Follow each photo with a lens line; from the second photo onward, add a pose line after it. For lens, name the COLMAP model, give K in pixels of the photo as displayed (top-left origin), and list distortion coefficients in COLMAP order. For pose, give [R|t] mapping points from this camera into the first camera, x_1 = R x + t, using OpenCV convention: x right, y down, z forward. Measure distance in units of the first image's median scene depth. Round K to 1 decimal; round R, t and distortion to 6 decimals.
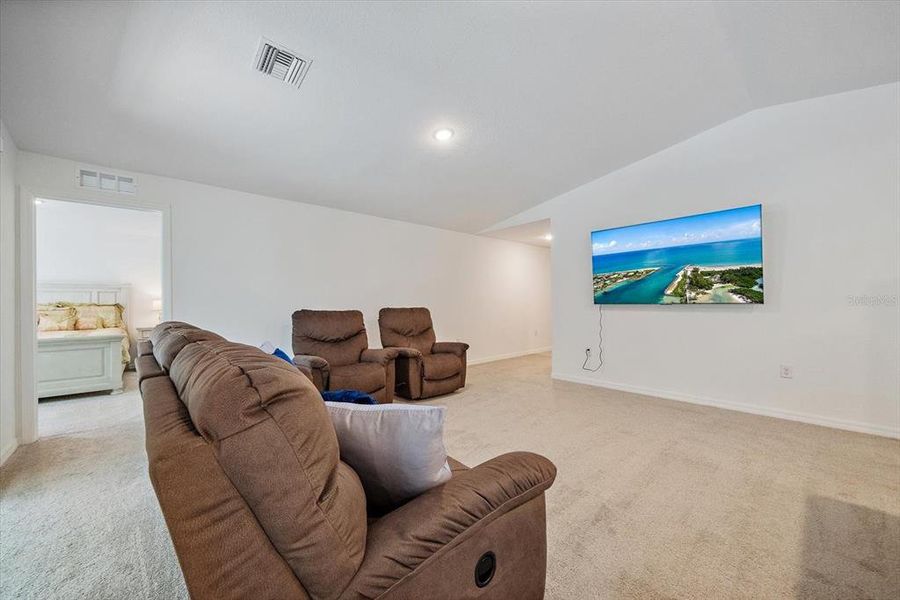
lens RADIAL K [[352.1, 0, 451.9], [0, 352.1, 298.3], [0, 0, 1]] dist [-0.000160, 0.000047]
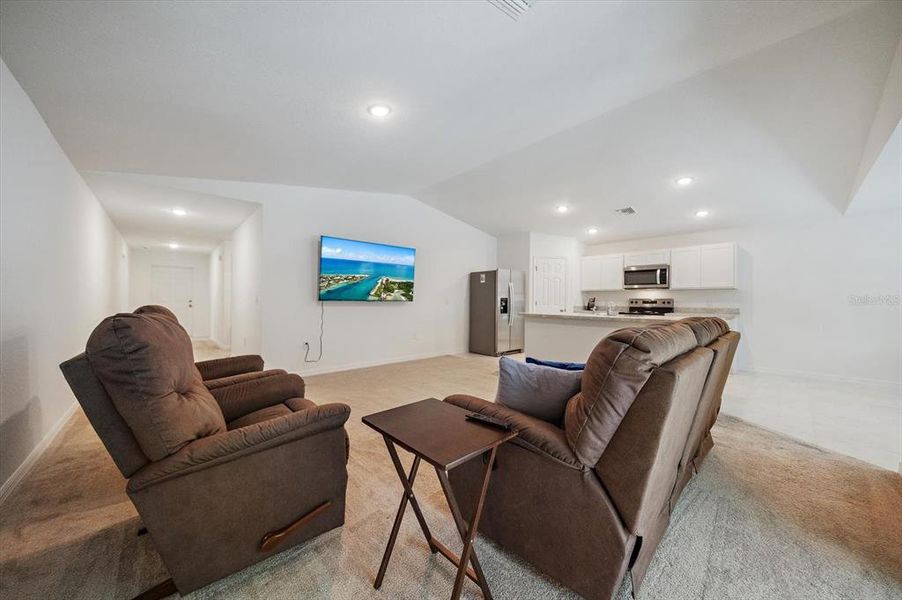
lens RADIAL K [[314.0, 0, 452.4], [0, 314.0, 300.9], [0, 0, 1]] dist [-0.000811, -0.000036]
pose [[-0.019099, 0.006971, 0.999793, -0.678876], [-0.021525, 0.999741, -0.007382, 0.016710], [-0.999586, -0.021661, -0.018944, 0.697225]]
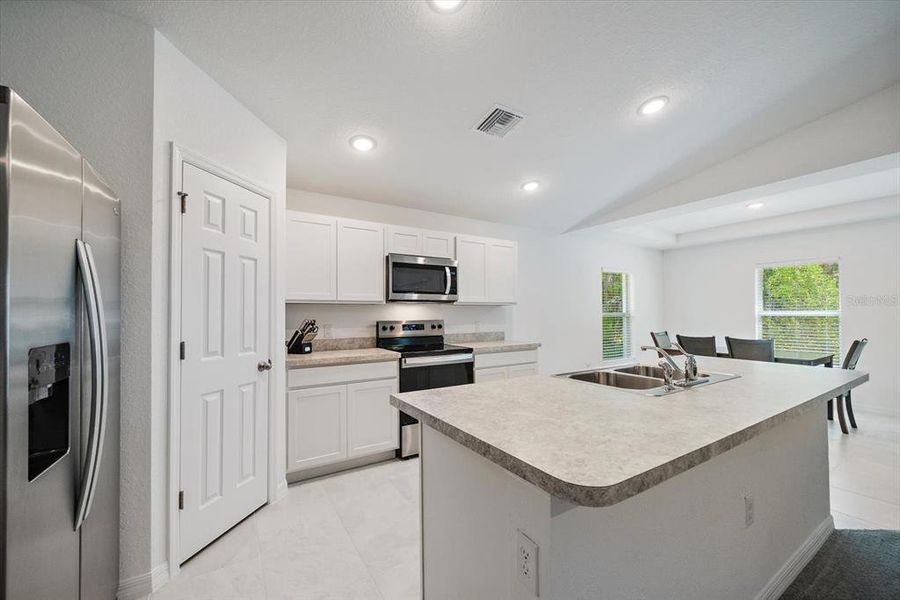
lens RADIAL K [[354.2, 0, 446.6], [0, 354.2, 308.0], [0, 0, 1]] dist [0.000081, -0.000135]
pose [[-0.984594, 0.015448, 0.174174, 0.612758], [0.010551, 0.999524, -0.029006, -0.031850], [-0.174539, -0.026721, -0.984288, 0.592505]]
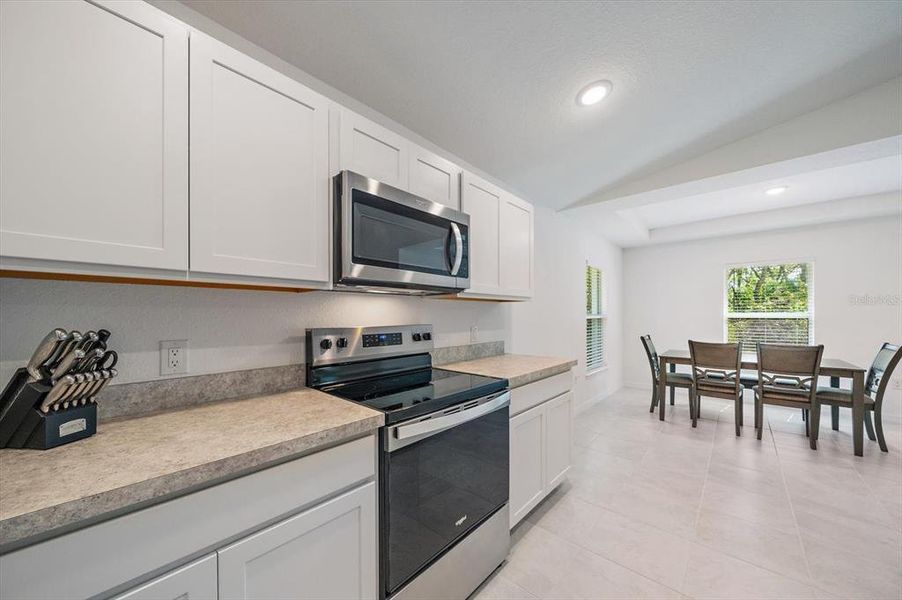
lens RADIAL K [[320.0, 0, 449.5], [0, 320.0, 314.7], [0, 0, 1]] dist [-0.001924, -0.000147]
pose [[-0.994189, 0.009963, -0.107187, 0.819440], [0.011453, 0.999846, -0.013293, -0.036058], [0.107038, -0.014443, -0.994150, 0.125442]]
